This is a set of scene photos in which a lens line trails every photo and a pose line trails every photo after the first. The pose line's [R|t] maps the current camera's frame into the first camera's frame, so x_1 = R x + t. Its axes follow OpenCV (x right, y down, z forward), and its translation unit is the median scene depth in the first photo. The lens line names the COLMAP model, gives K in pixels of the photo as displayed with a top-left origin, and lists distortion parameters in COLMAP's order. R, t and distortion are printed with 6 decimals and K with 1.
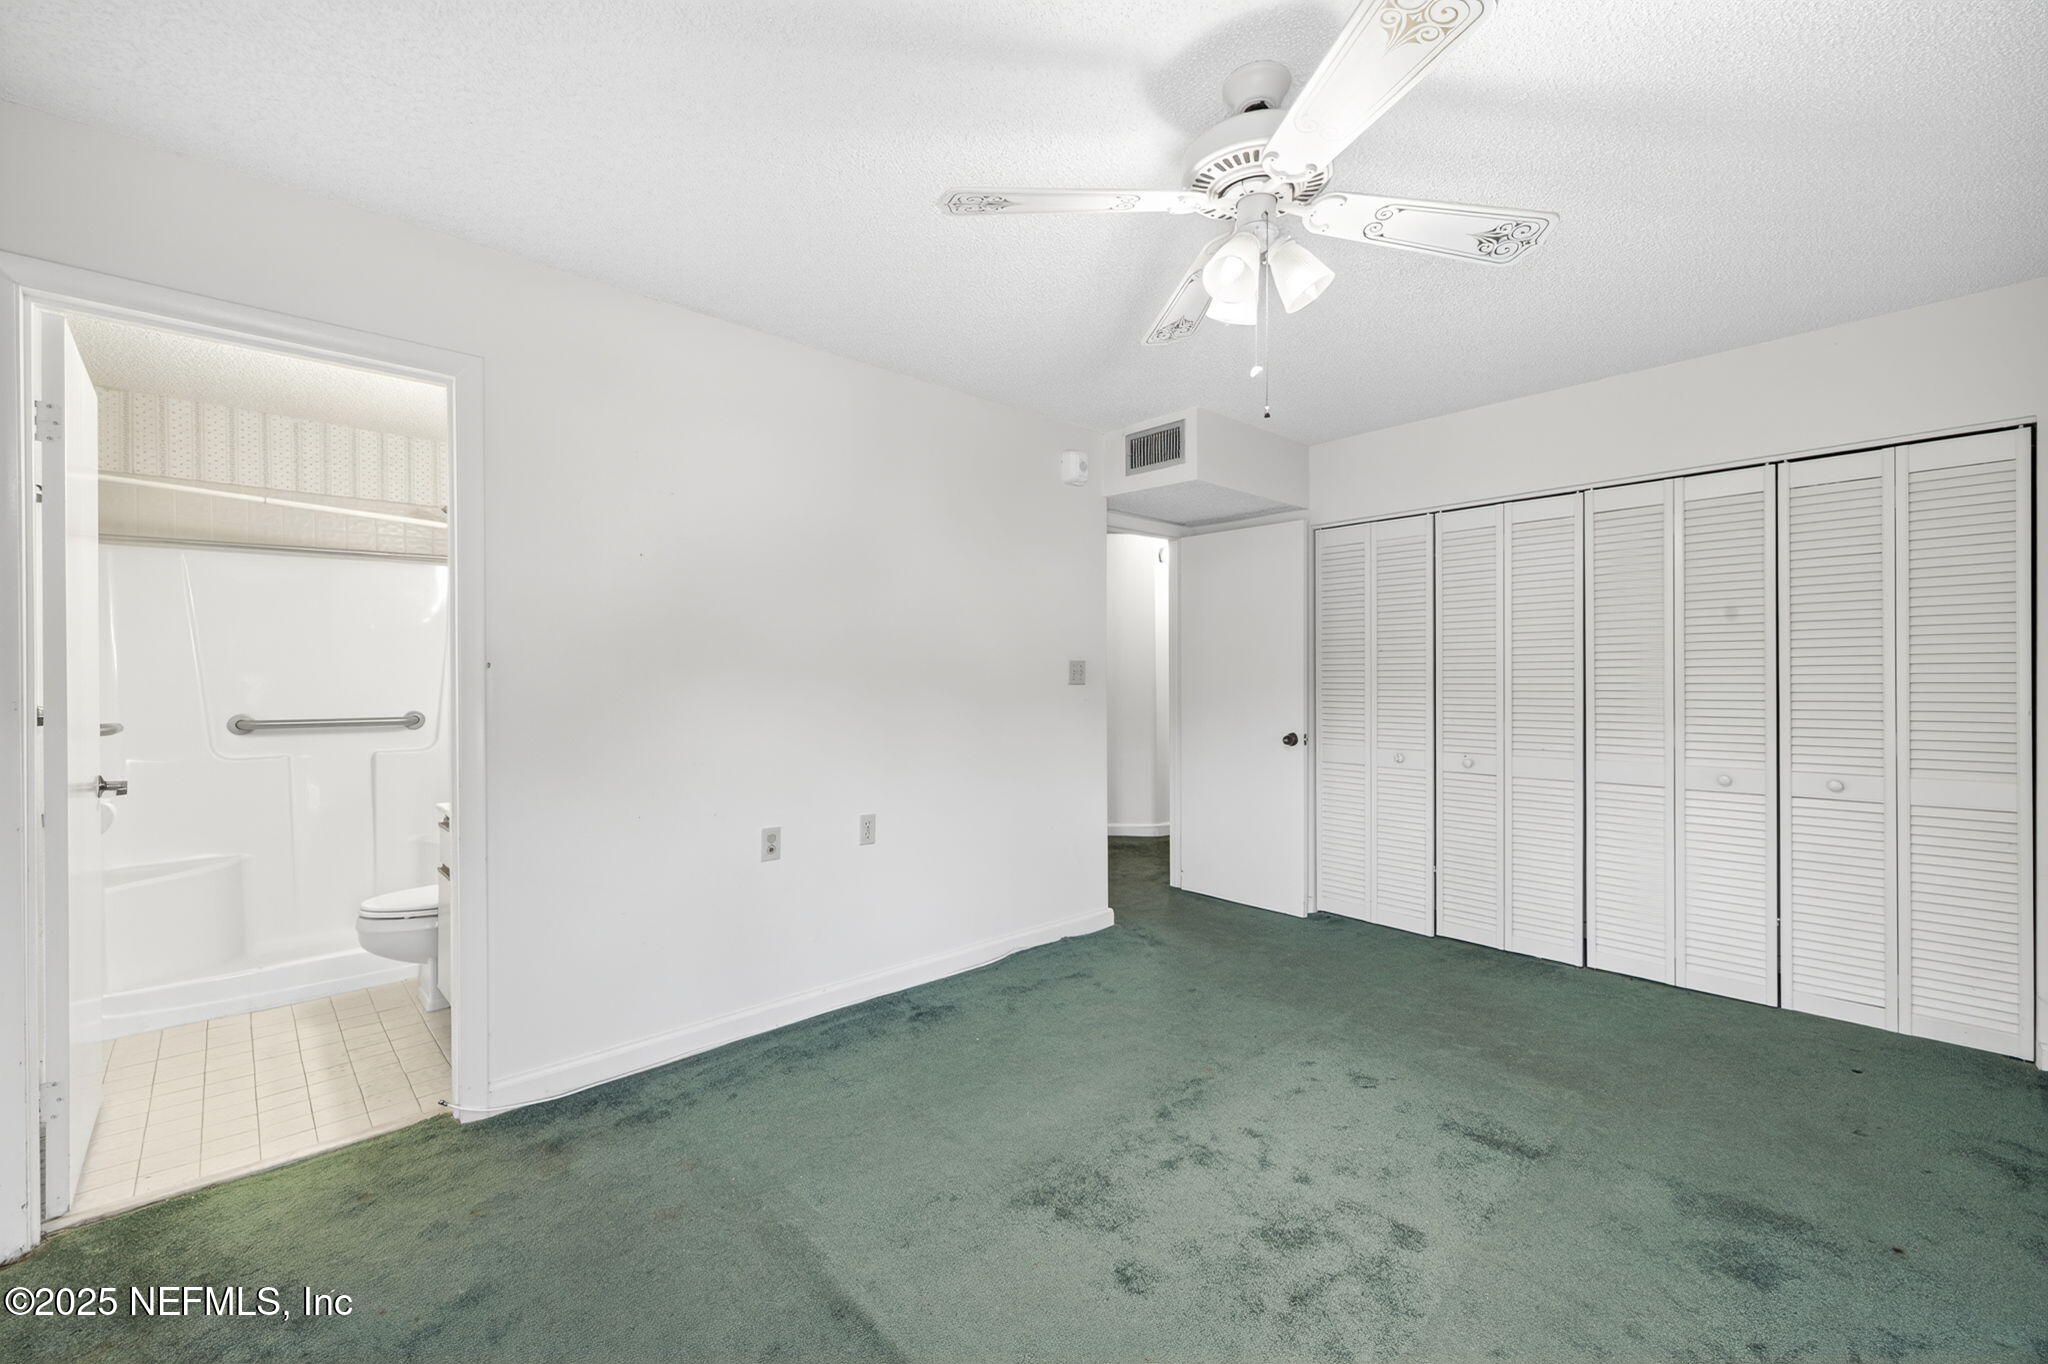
lens RADIAL K [[839.0, 0, 1035.7], [0, 839.0, 683.9], [0, 0, 1]] dist [-0.002104, -0.000131]
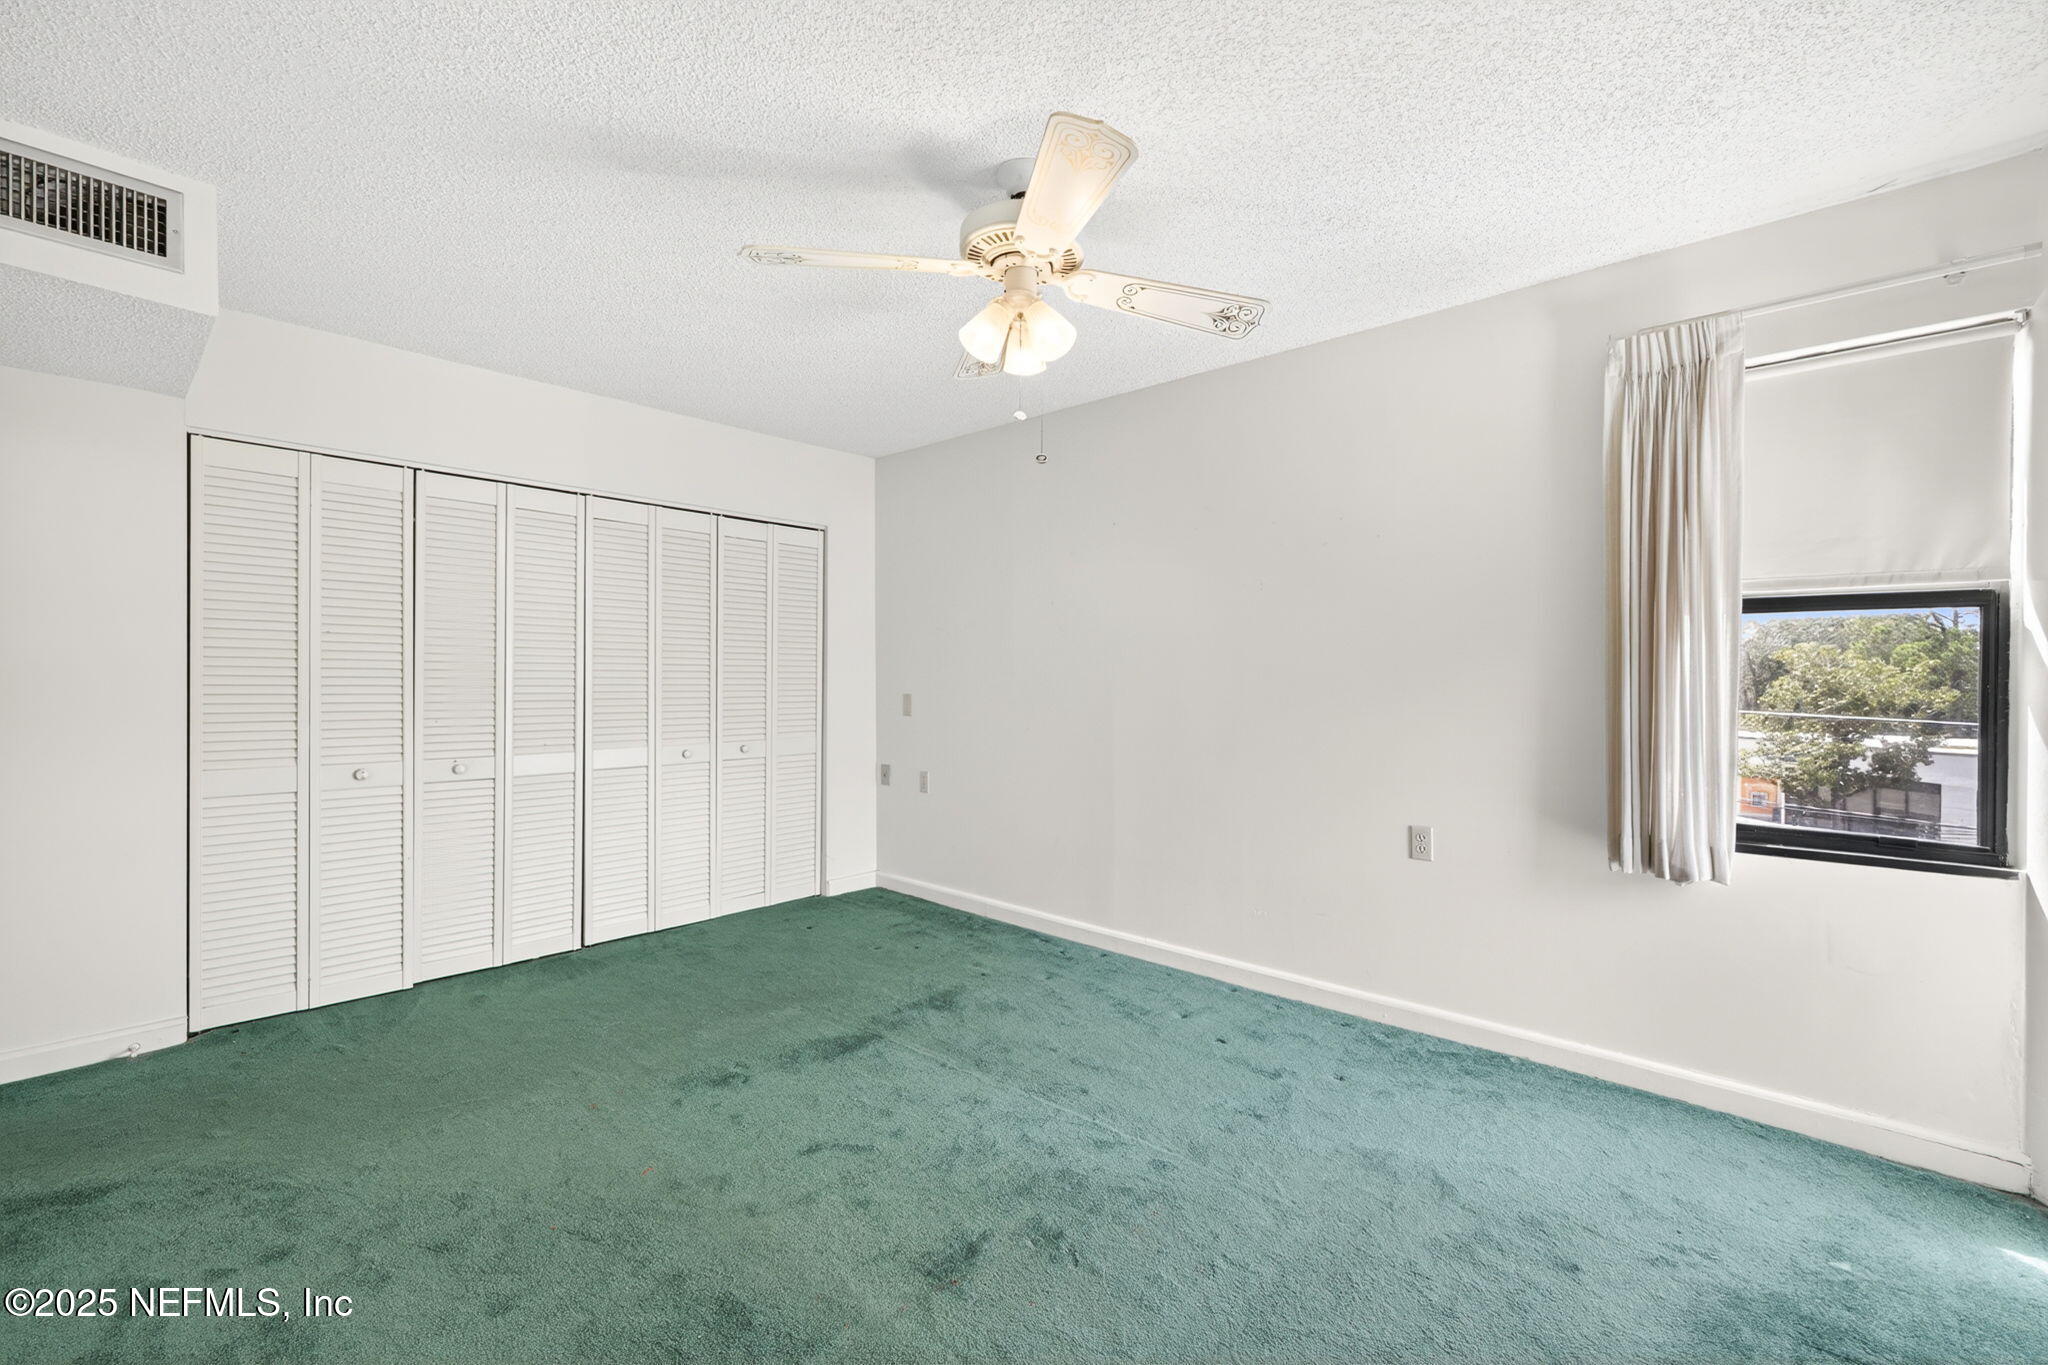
lens RADIAL K [[839.0, 0, 1034.6], [0, 839.0, 678.9], [0, 0, 1]] dist [-0.002104, -0.000131]
pose [[-0.088128, 0.006641, 0.996087, -0.428388], [0.005677, 0.999965, -0.006165, 0.010329], [-0.996093, 0.005111, -0.088162, 0.505720]]
